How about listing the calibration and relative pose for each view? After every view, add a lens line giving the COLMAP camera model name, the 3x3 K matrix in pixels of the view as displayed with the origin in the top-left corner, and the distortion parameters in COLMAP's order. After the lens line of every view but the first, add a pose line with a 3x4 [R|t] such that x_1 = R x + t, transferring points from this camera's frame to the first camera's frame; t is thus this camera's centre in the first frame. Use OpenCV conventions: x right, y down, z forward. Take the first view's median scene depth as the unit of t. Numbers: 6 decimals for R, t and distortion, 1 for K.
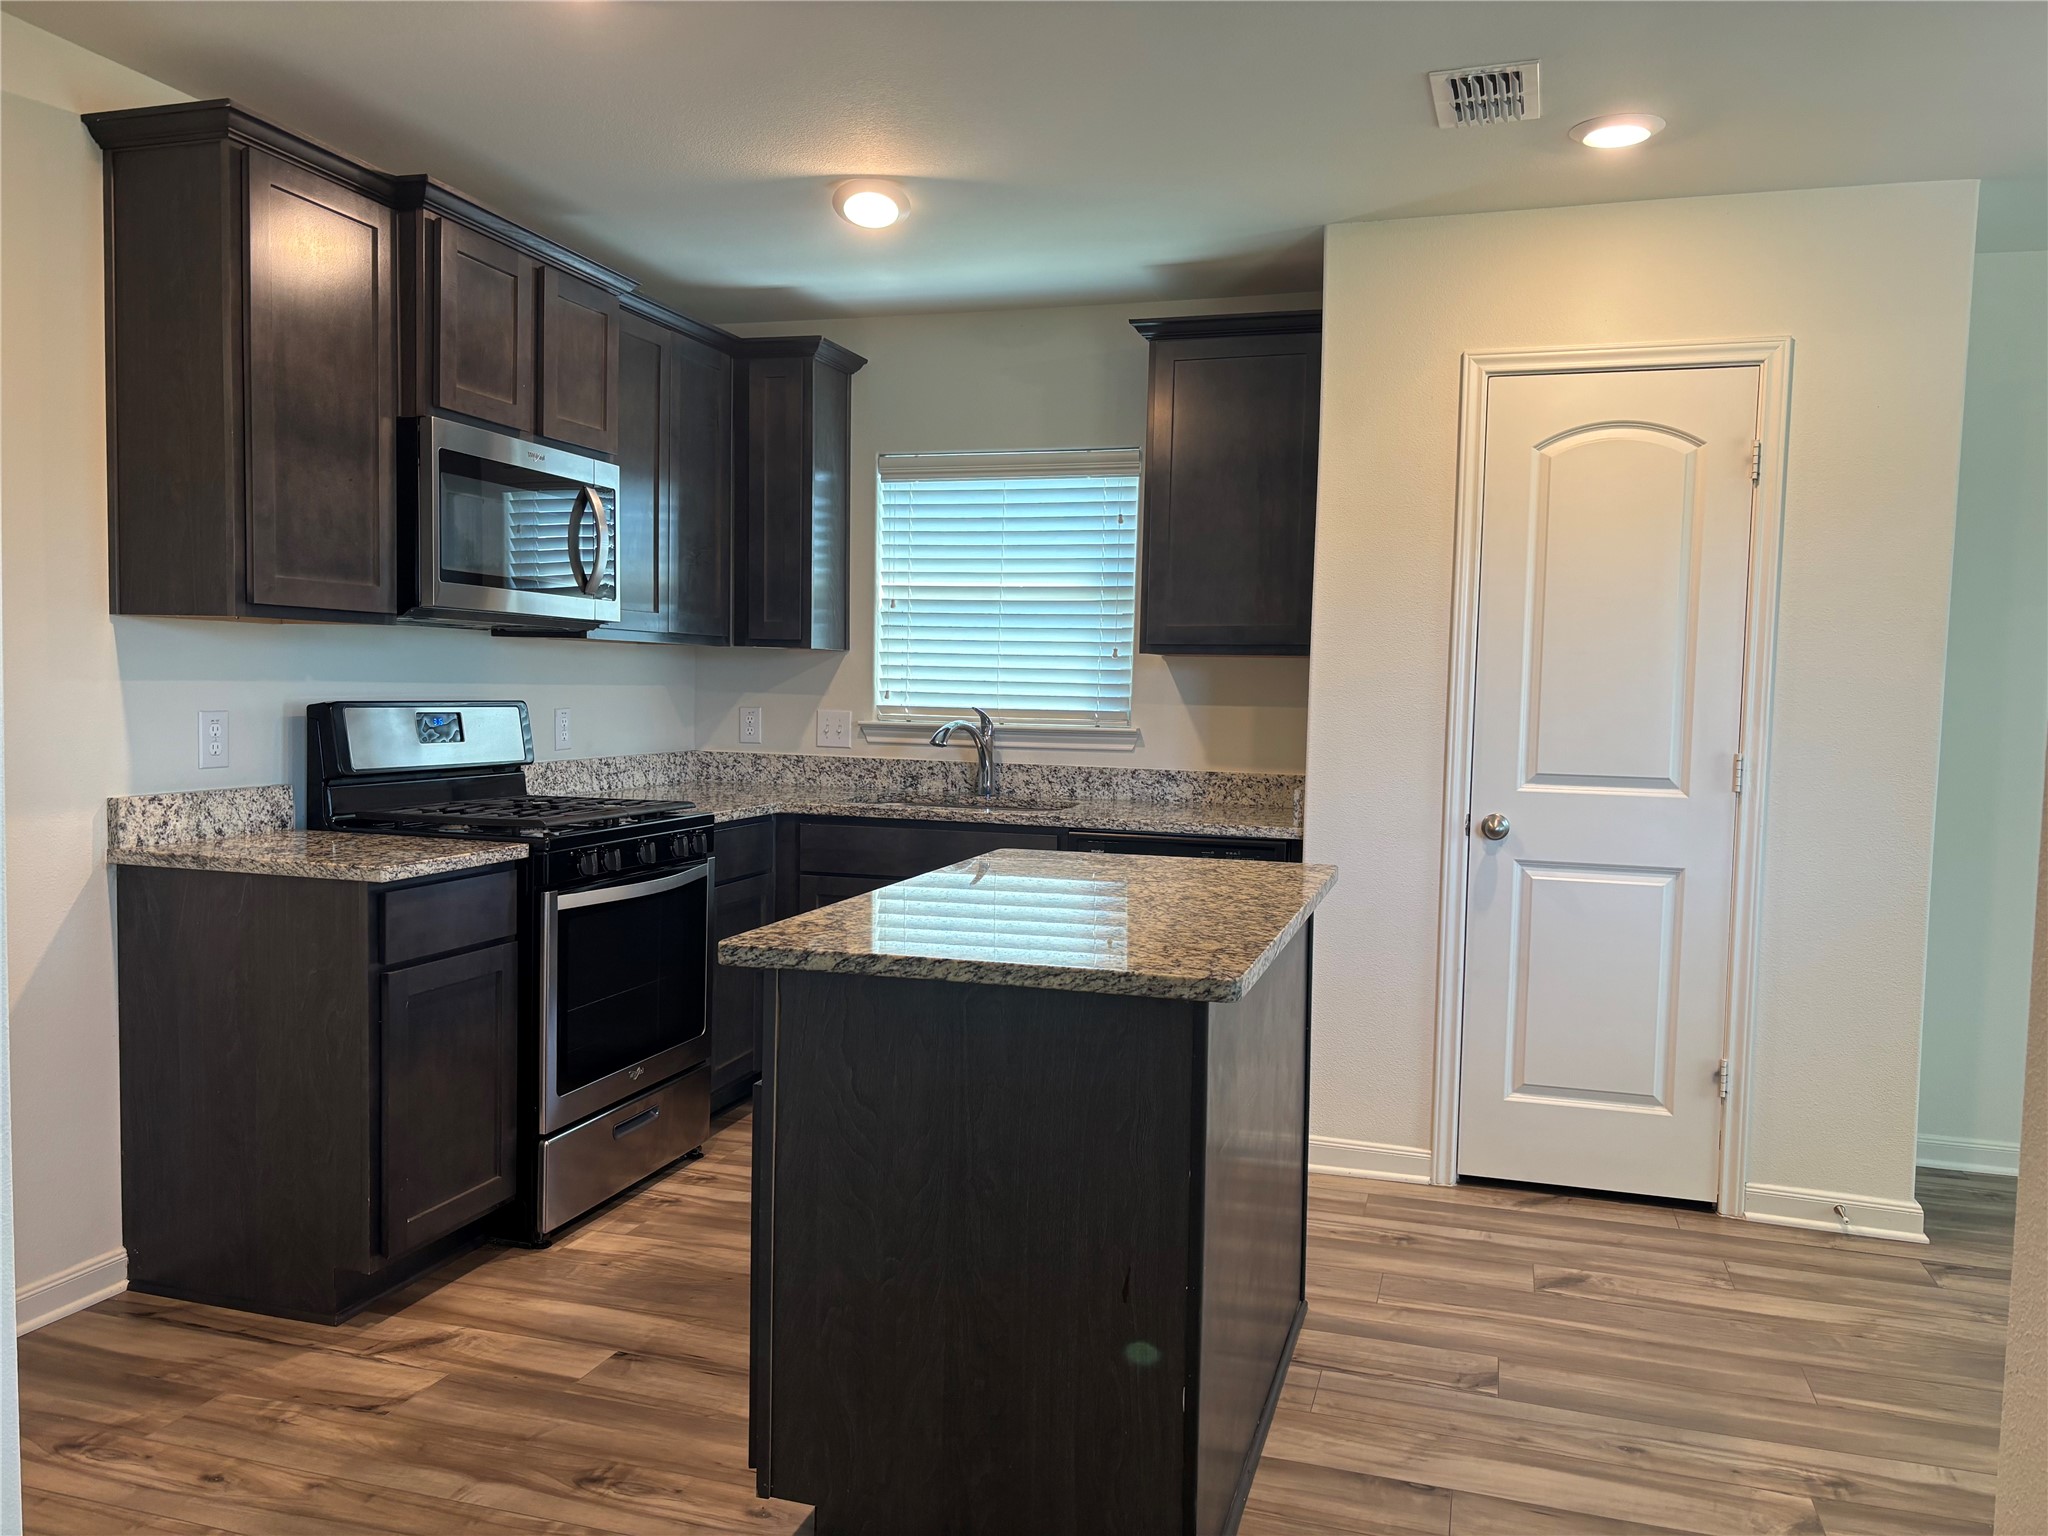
lens RADIAL K [[1540.0, 0, 1027.6], [0, 1540.0, 769.7], [0, 0, 1]] dist [0.026679, -0.007320]
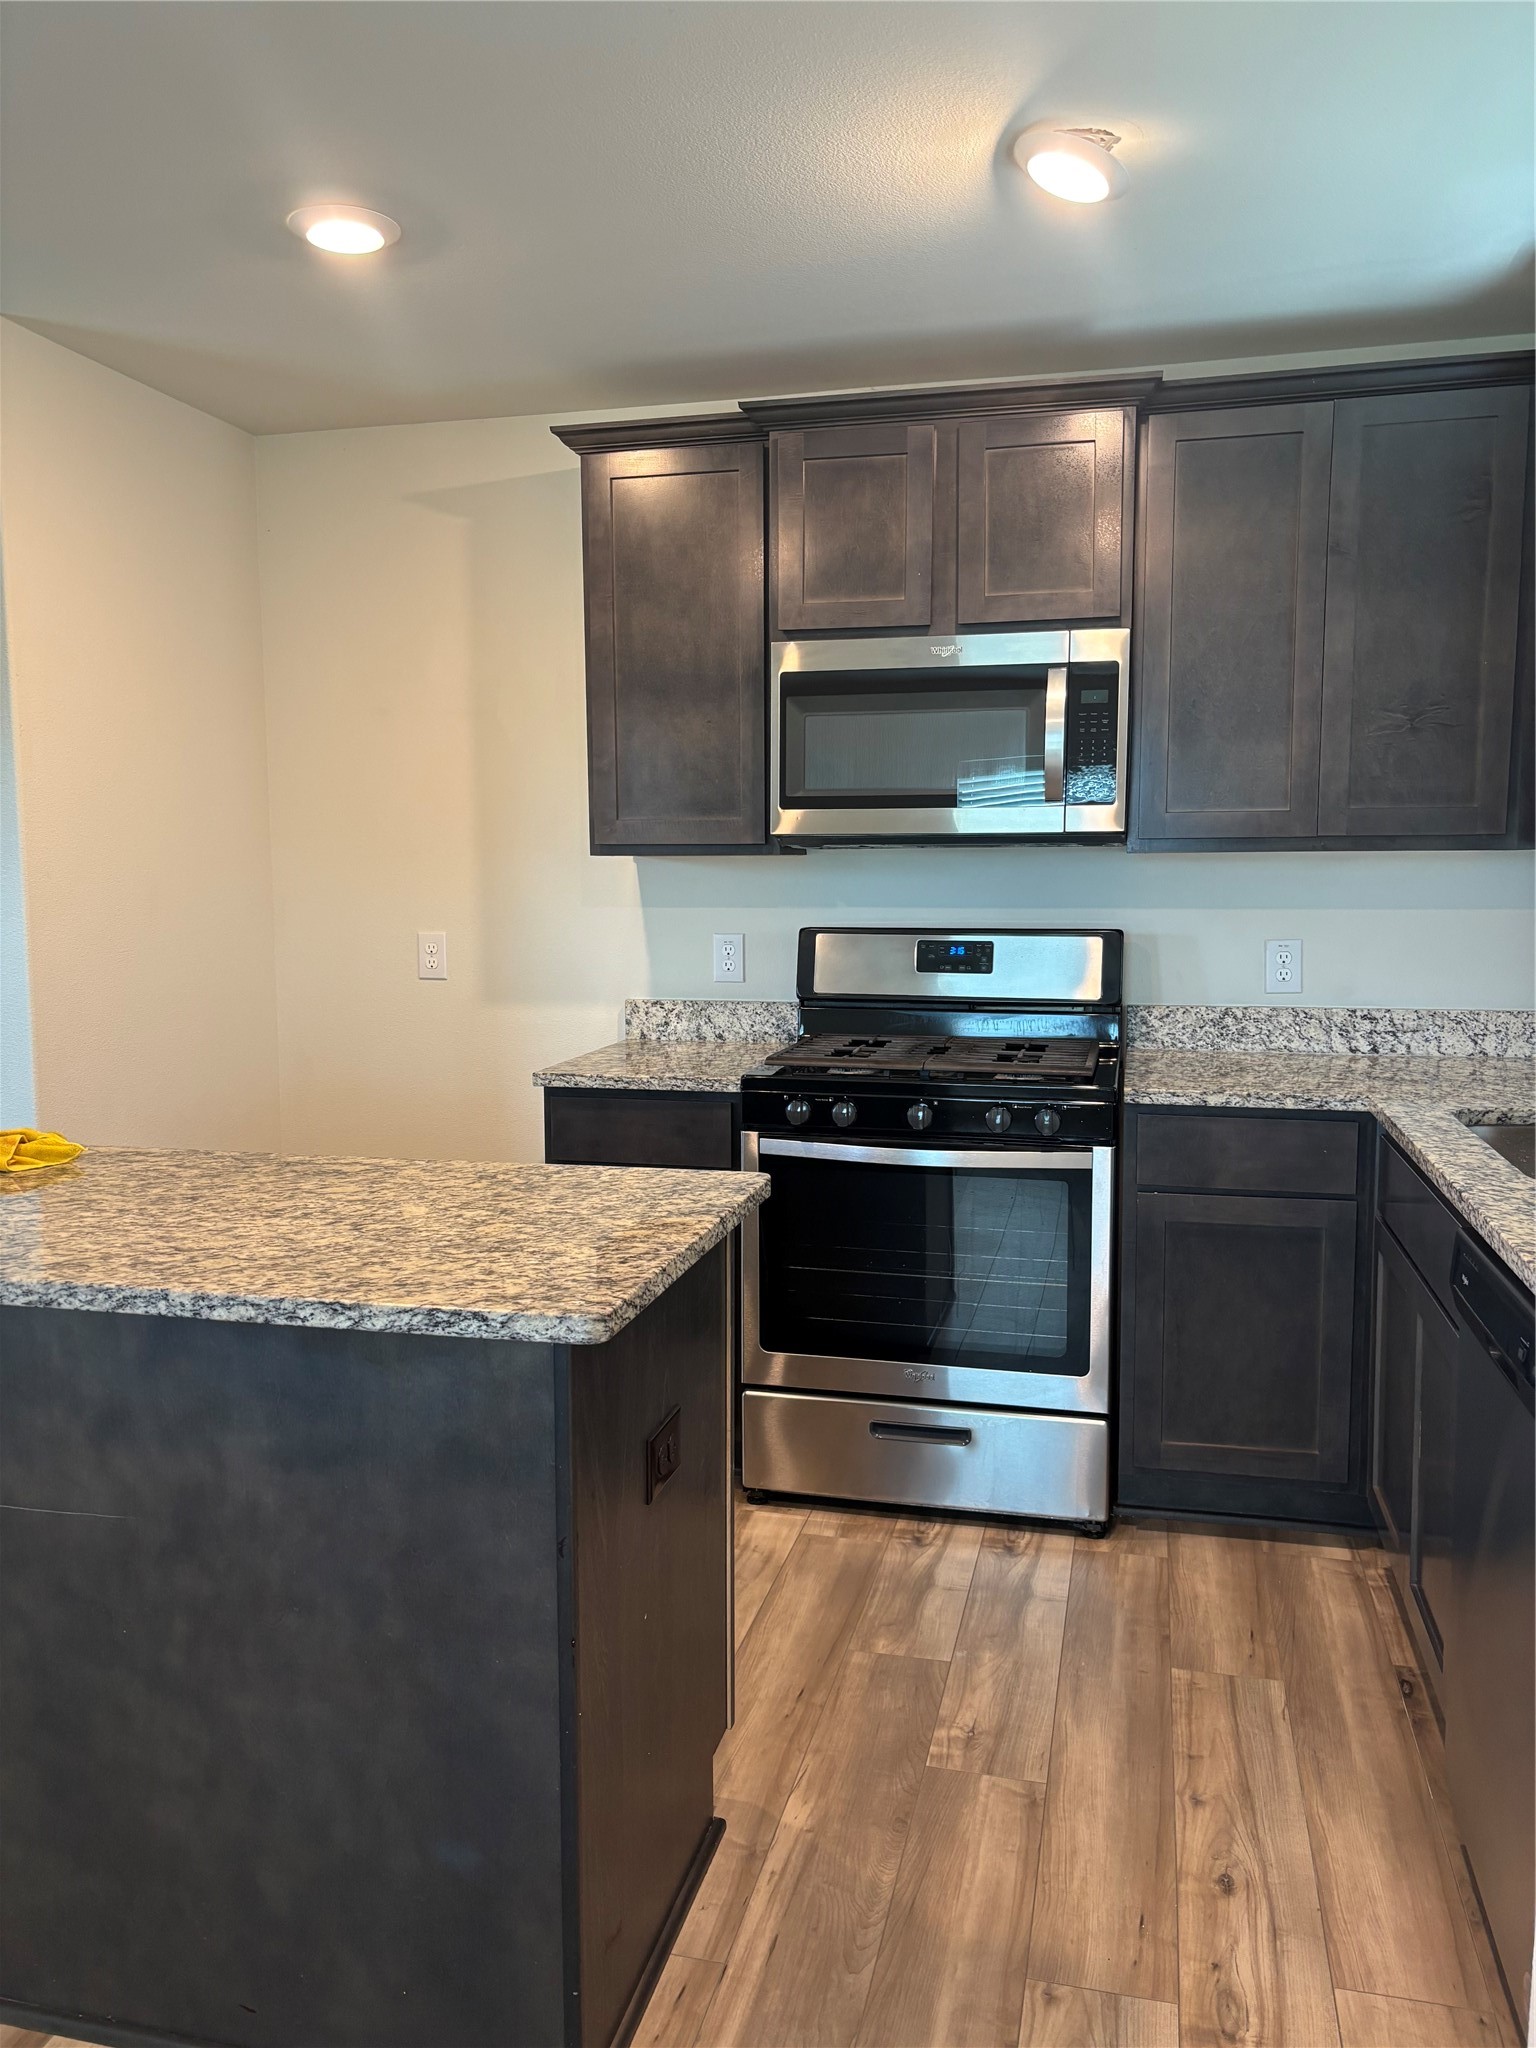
lens RADIAL K [[1540.0, 0, 770.9], [0, 1540.0, 1016.4], [0, 0, 1]] dist [0.026679, -0.007320]
pose [[0.051515, 0.080644, -0.995411, 0.619807], [-0.051095, 0.995642, 0.078018, -0.066057], [0.997364, 0.046842, 0.055411, 0.951902]]
